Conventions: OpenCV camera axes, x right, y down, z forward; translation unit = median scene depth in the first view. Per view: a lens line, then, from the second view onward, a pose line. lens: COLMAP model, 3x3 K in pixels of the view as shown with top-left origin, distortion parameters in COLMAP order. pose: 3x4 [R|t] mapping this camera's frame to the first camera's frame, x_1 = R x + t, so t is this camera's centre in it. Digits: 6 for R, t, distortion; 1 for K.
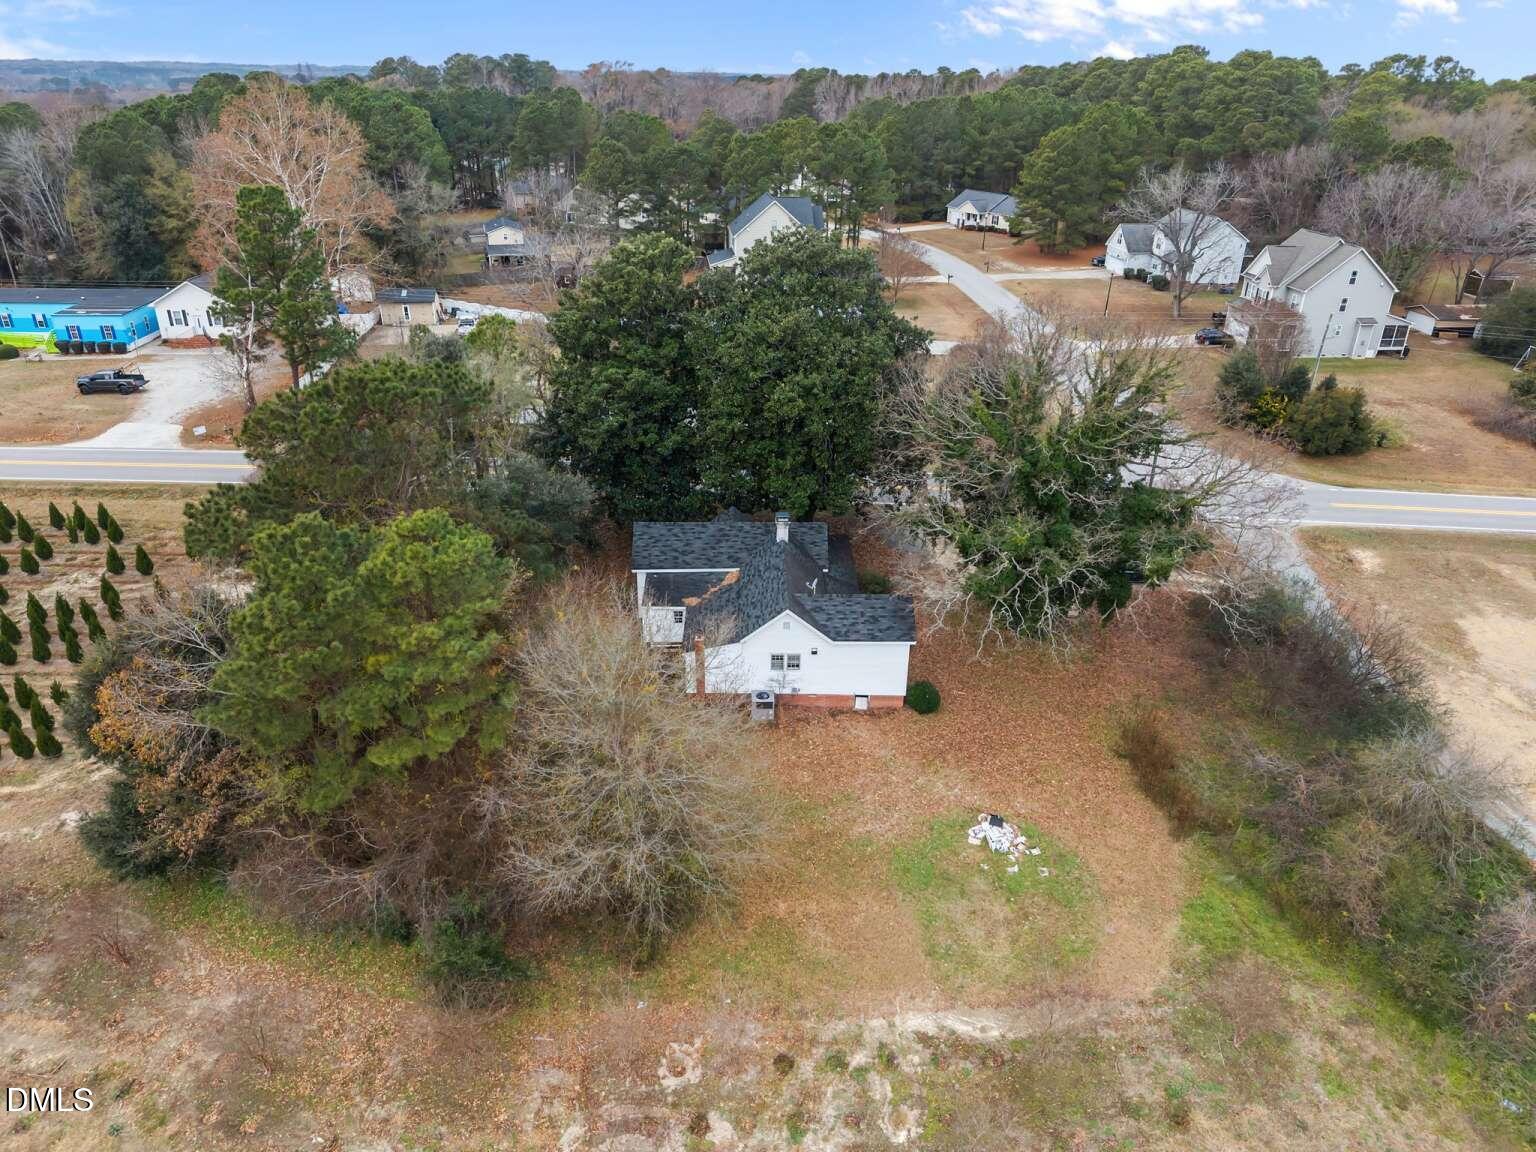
lens RADIAL K [[994.0, 0, 767.1], [0, 994.0, 635.5], [0, 0, 1]] dist [0.001665, 0.001291]
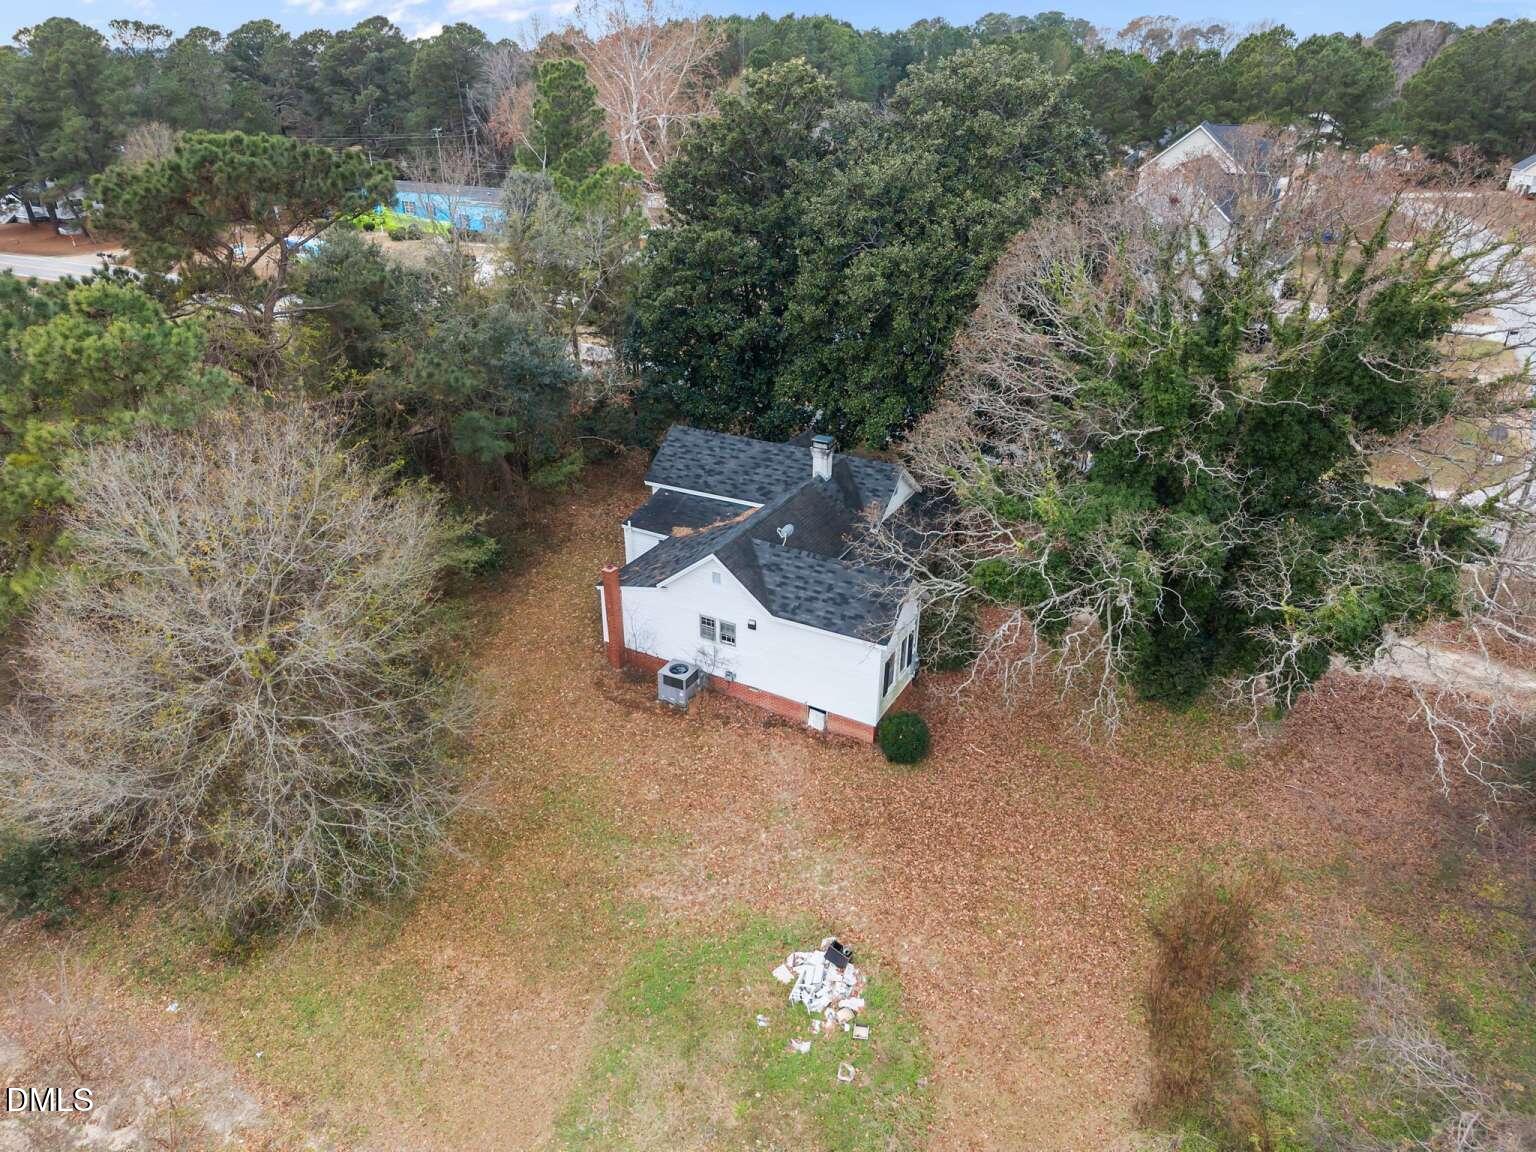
lens RADIAL K [[994.0, 0, 767.1], [0, 994.0, 635.5], [0, 0, 1]] dist [0.001665, 0.001291]
pose [[0.872262, 0.240128, -0.426026, 0.430162], [-0.237900, 0.969474, 0.059357, -0.024617], [0.427274, 0.049577, 0.902762, 0.475318]]
